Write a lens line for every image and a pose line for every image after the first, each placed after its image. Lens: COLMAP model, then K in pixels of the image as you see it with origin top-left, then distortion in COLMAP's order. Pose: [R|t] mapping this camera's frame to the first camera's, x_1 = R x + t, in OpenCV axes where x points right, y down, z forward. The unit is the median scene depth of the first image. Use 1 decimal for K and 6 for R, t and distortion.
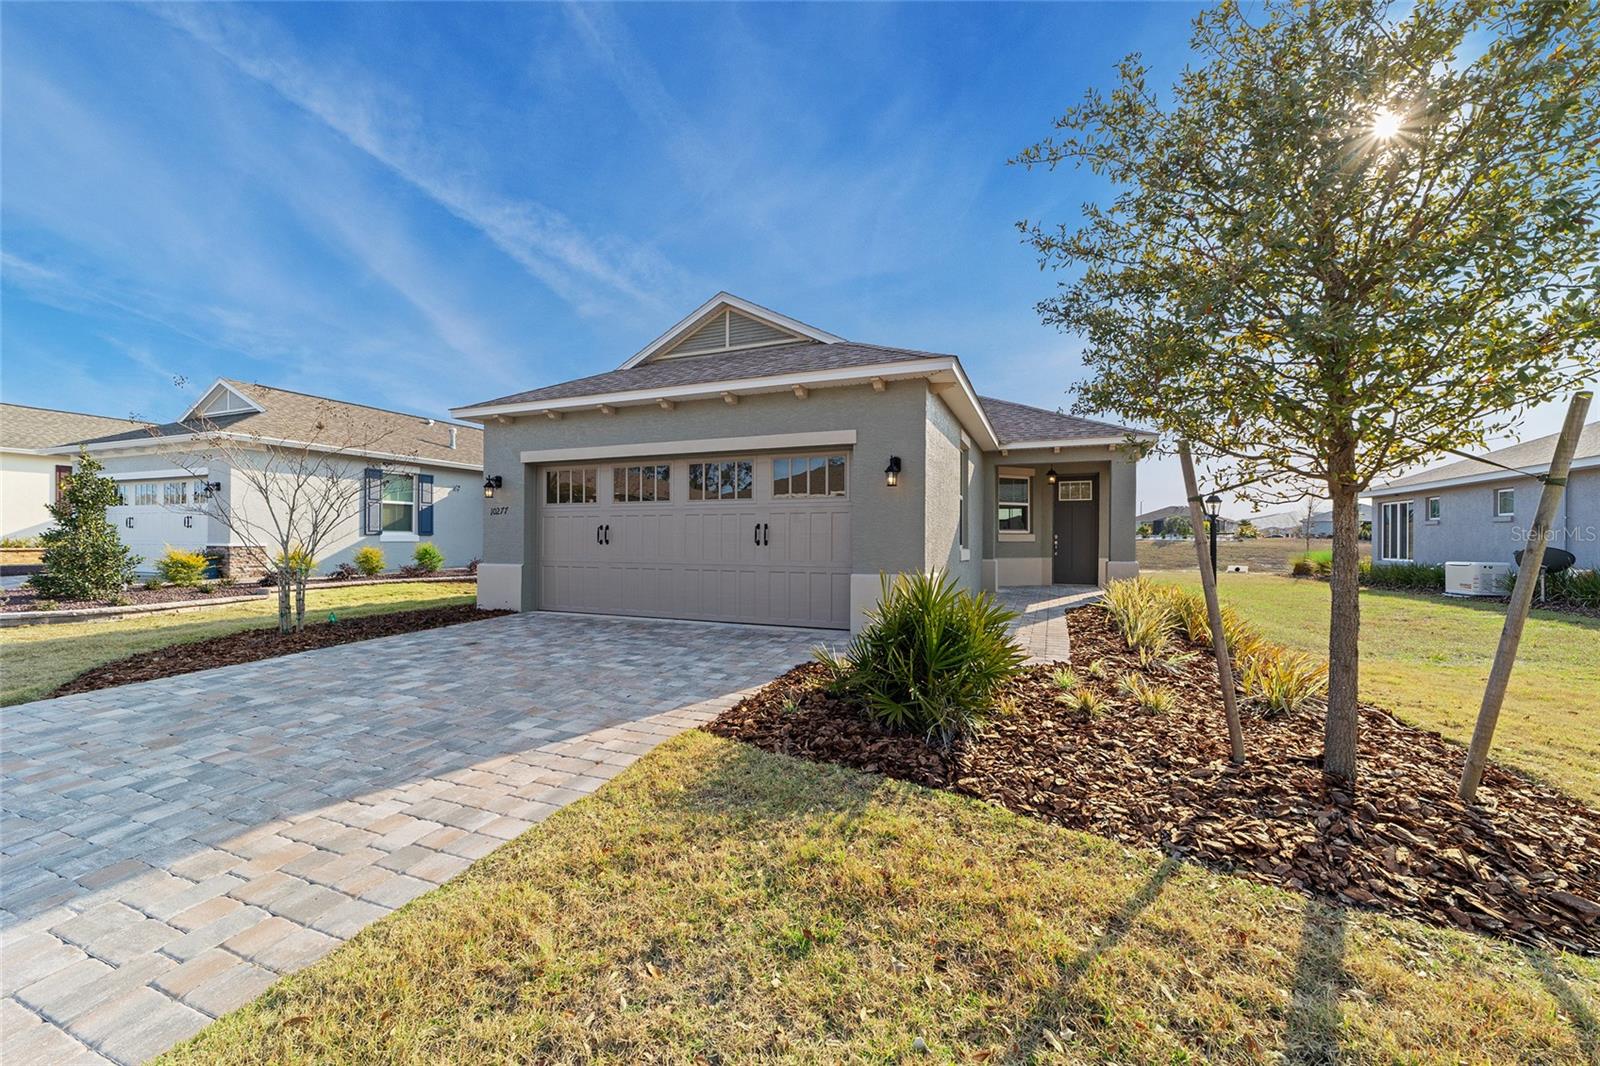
lens RADIAL K [[610.5, 0, 791.3], [0, 610.5, 532.8], [0, 0, 1]] dist [-0.000306, 0.000407]
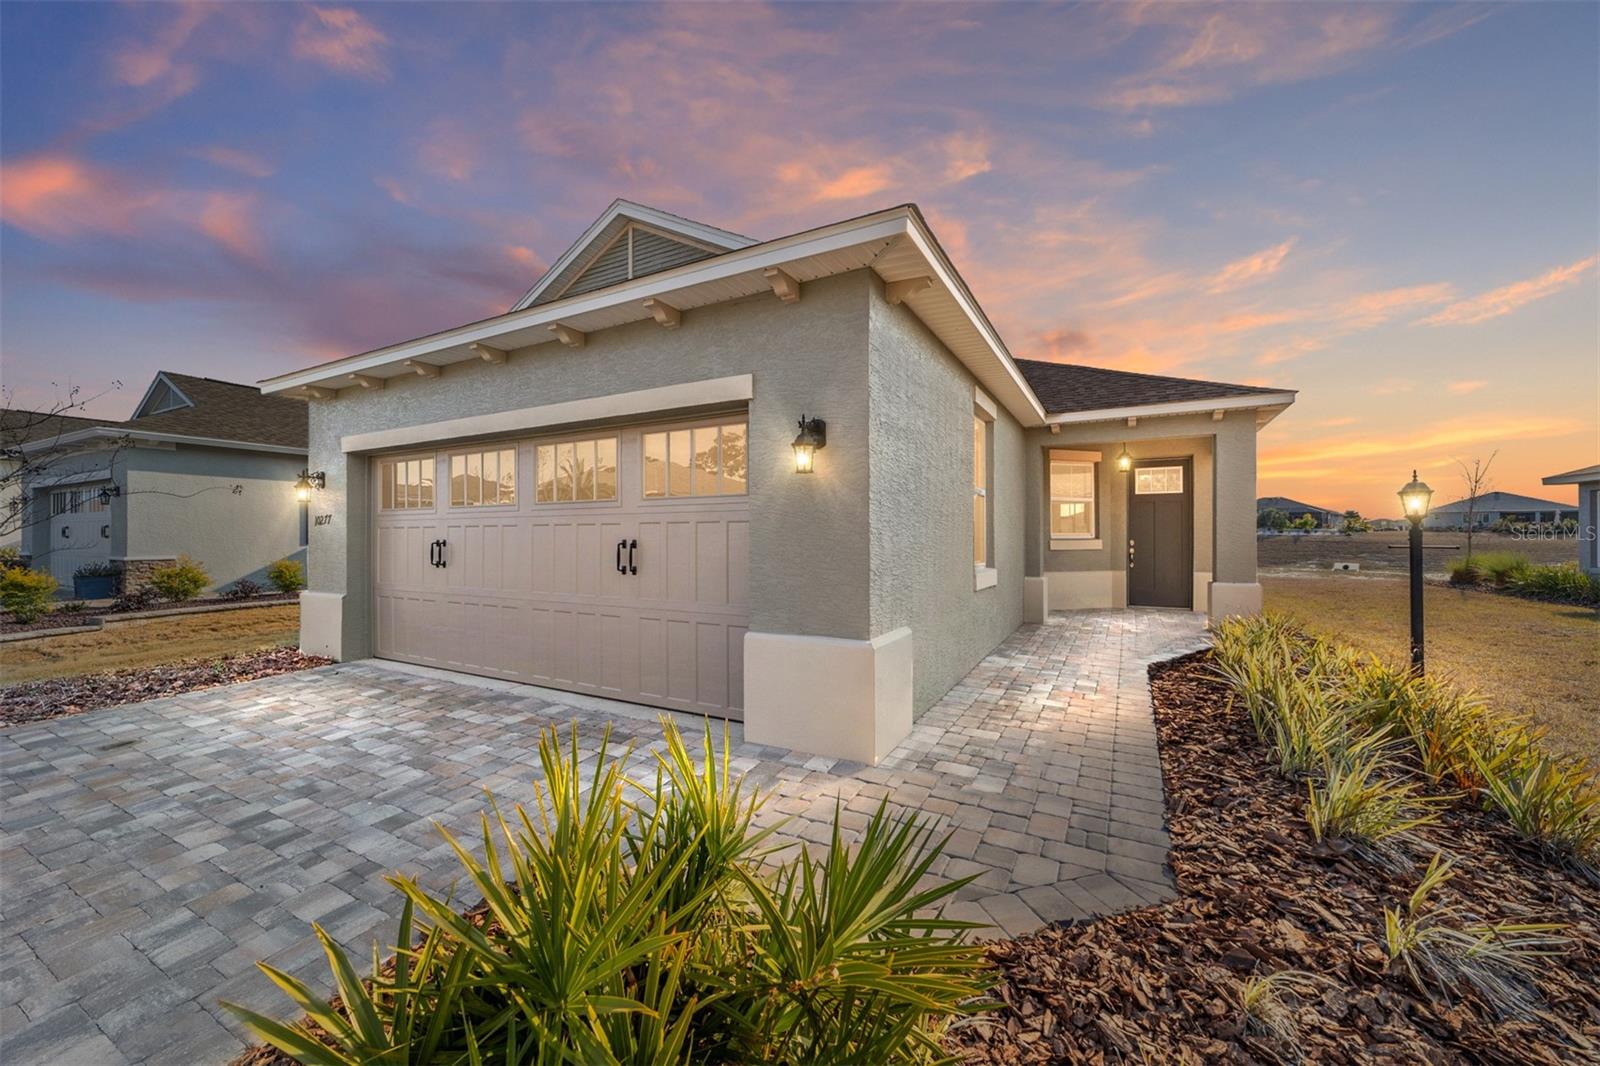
lens RADIAL K [[606.2, 0, 784.3], [0, 606.2, 534.3], [0, 0, 1]] dist [-0.001229, 0.000169]
pose [[0.993809, -0.007111, -0.110875, 0.148476], [0.007981, 0.999941, 0.007403, -0.019347], [0.110816, -0.008242, 0.993807, 0.340886]]
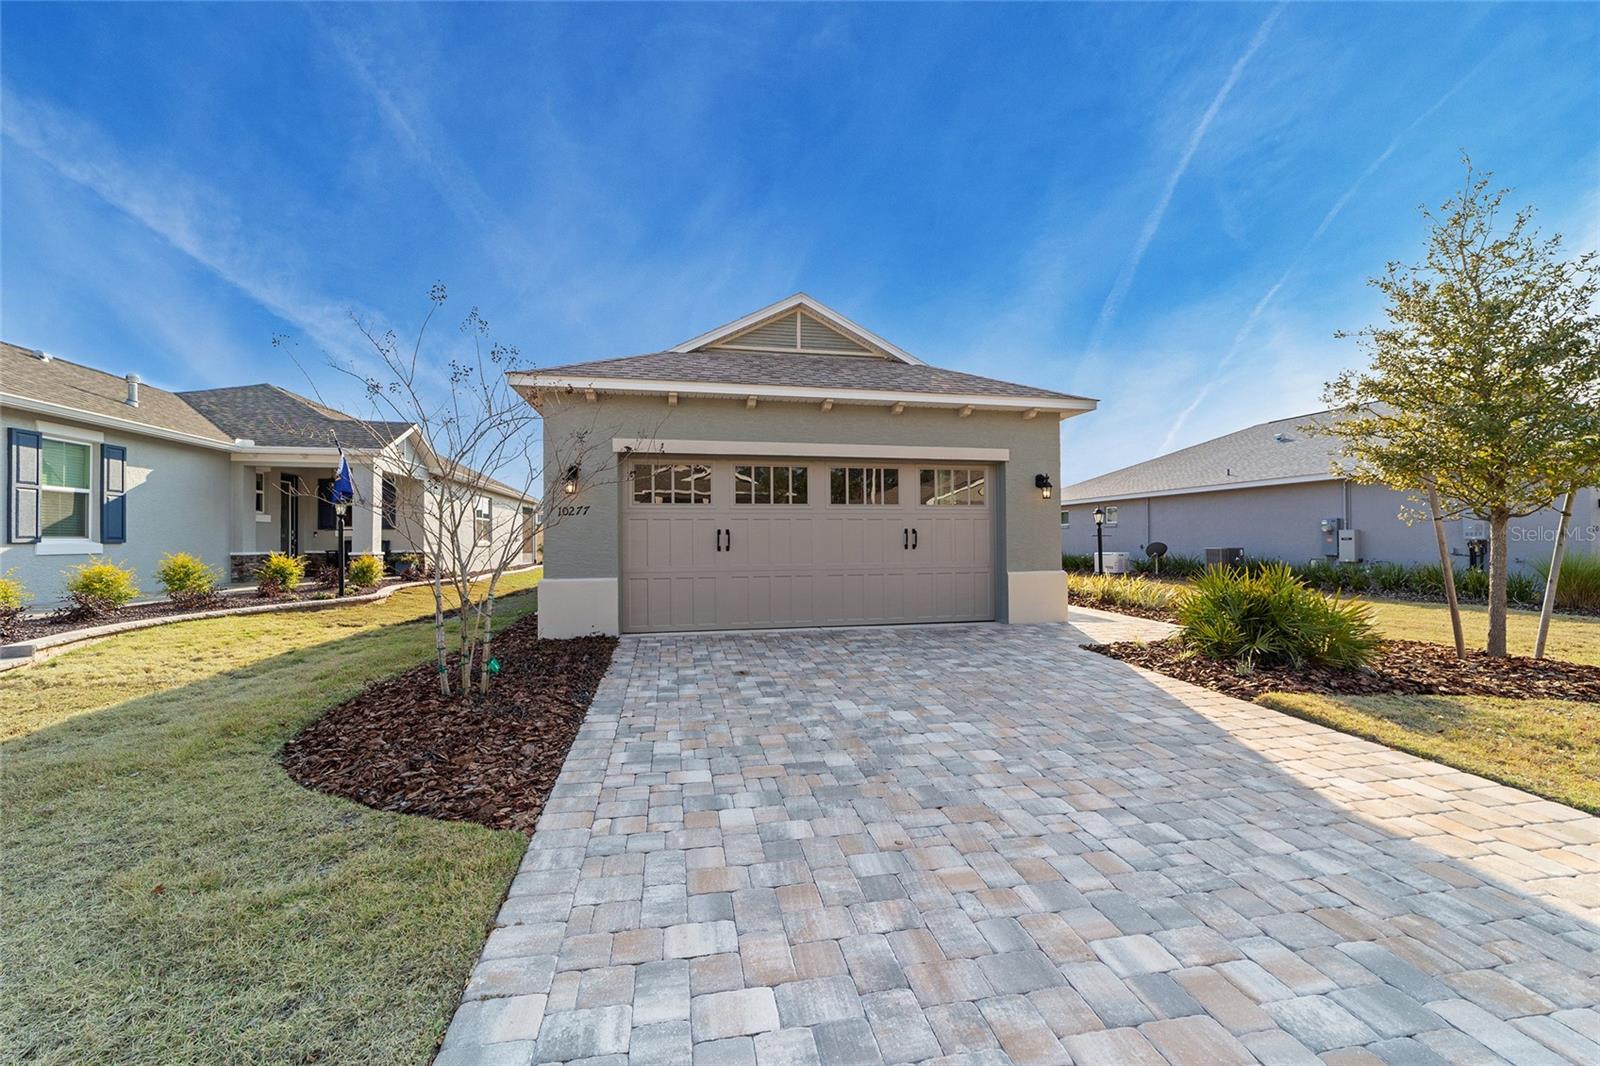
lens RADIAL K [[606.2, 0, 784.3], [0, 606.2, 534.3], [0, 0, 1]] dist [-0.001229, 0.000169]
pose [[0.835332, -0.003908, 0.549732, -0.679669], [0.003533, 0.999992, 0.001740, -0.006299], [-0.549734, 0.000489, 0.835339, 0.198946]]
